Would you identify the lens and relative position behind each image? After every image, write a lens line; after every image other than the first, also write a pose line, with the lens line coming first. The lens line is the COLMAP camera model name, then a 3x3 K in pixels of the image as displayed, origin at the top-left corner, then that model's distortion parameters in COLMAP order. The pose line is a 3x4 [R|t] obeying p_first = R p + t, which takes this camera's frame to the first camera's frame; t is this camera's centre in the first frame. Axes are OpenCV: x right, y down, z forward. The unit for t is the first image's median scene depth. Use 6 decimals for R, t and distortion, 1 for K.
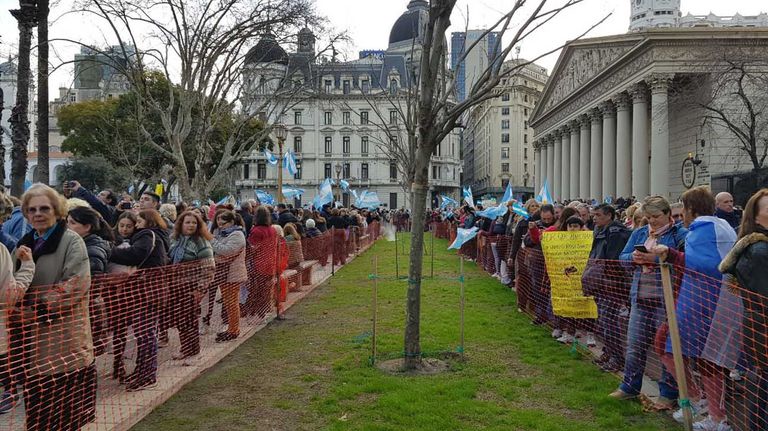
lens RADIAL K [[605.0, 0, 384.0], [0, 605.0, 215.8], [0, 0, 1]] dist [-0.003995, -0.003211]
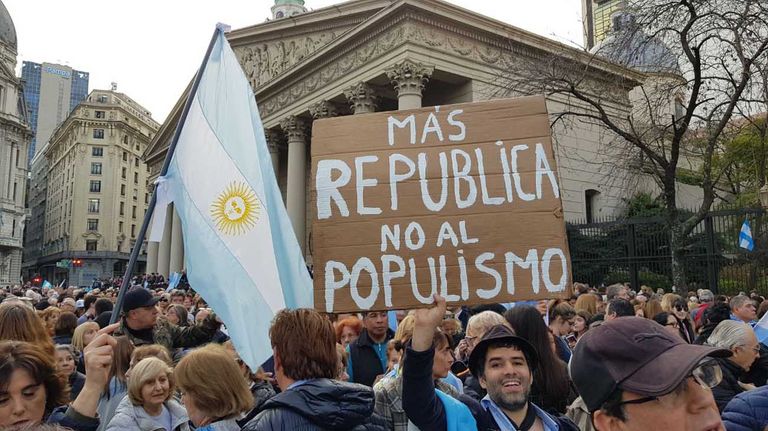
lens RADIAL K [[605.0, 0, 384.1], [0, 605.0, 209.3], [0, 0, 1]] dist [-0.003995, -0.003211]
pose [[0.785002, 0.075799, 0.614839, 0.021574], [0.003070, 0.991998, -0.126215, -0.003307], [-0.619486, 0.100966, 0.778488, 0.190053]]
